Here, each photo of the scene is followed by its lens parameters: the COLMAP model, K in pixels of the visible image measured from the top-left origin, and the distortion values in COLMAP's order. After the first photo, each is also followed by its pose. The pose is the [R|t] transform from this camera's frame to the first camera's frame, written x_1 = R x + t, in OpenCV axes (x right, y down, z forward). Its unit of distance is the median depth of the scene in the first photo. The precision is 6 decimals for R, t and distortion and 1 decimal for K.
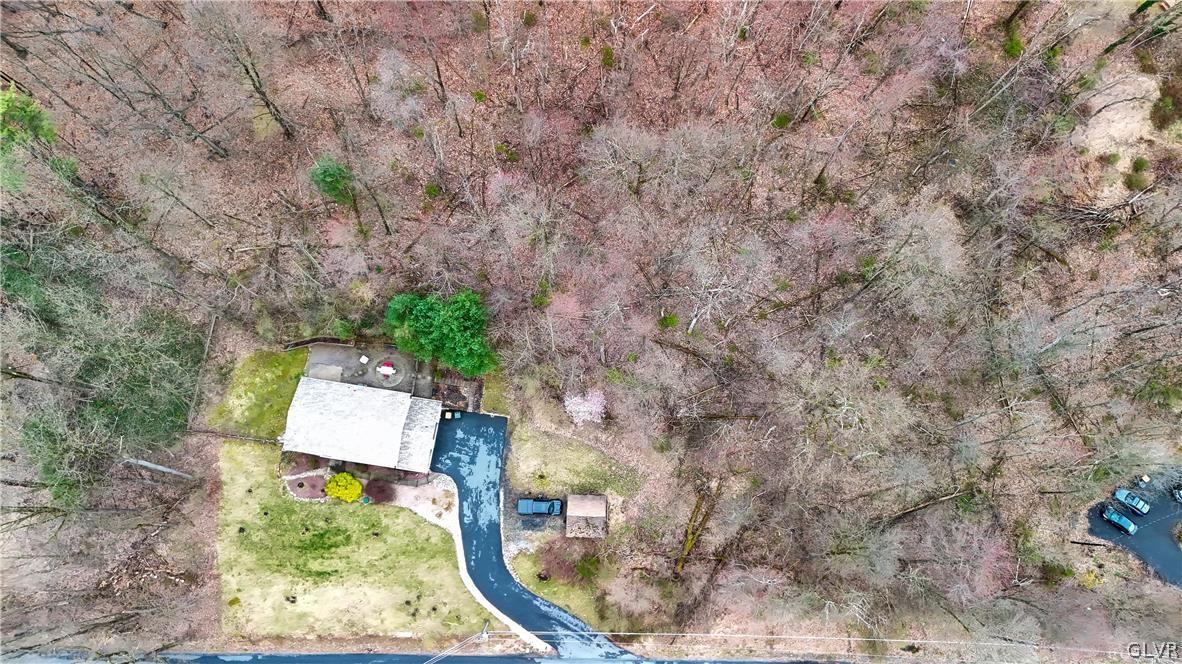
lens RADIAL K [[858.6, 0, 591.0], [0, 858.6, 332.0], [0, 0, 1]] dist [0.120265, -0.154639]
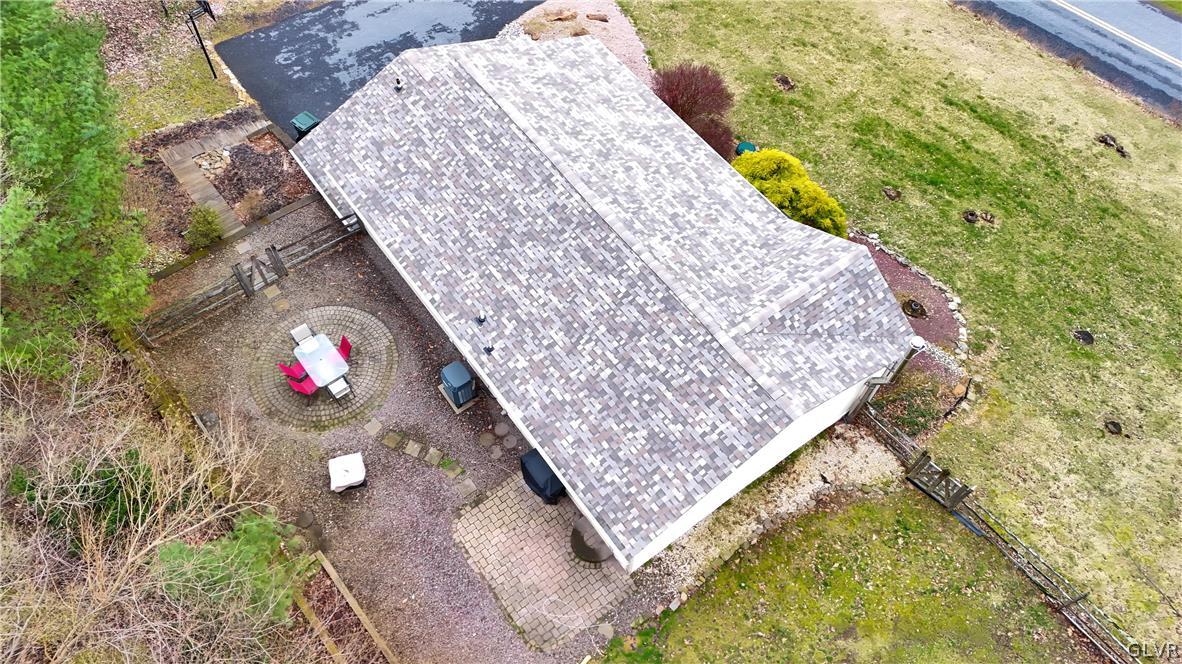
lens RADIAL K [[858.6, 0, 591.0], [0, 858.6, 332.0], [0, 0, 1]] dist [0.120265, -0.154639]
pose [[-0.714511, -0.612627, 0.337878, -0.353078], [0.674333, -0.474369, 0.565906, -0.027651], [-0.186410, 0.632188, 0.752057, 0.831491]]
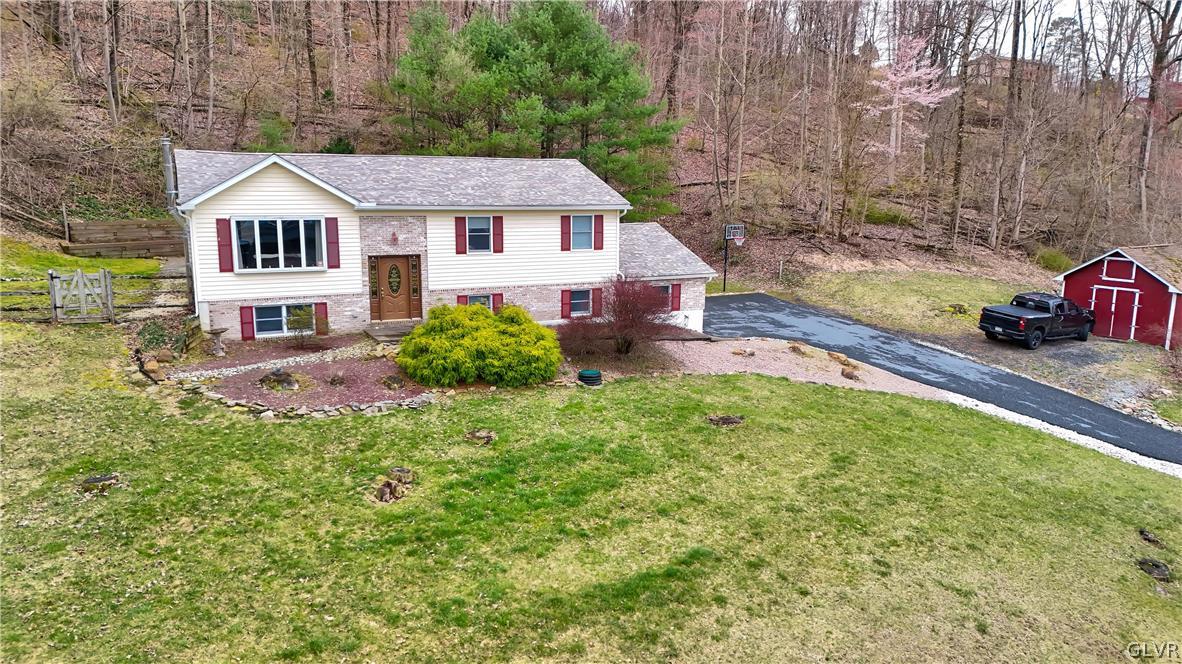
lens RADIAL K [[858.6, 0, 591.0], [0, 858.6, 332.0], [0, 0, 1]] dist [0.120265, -0.154639]
pose [[0.822343, -0.102259, 0.559728, -0.382073], [0.552910, 0.375846, -0.743660, 0.355525], [-0.134326, 0.921023, 0.365614, 0.903851]]
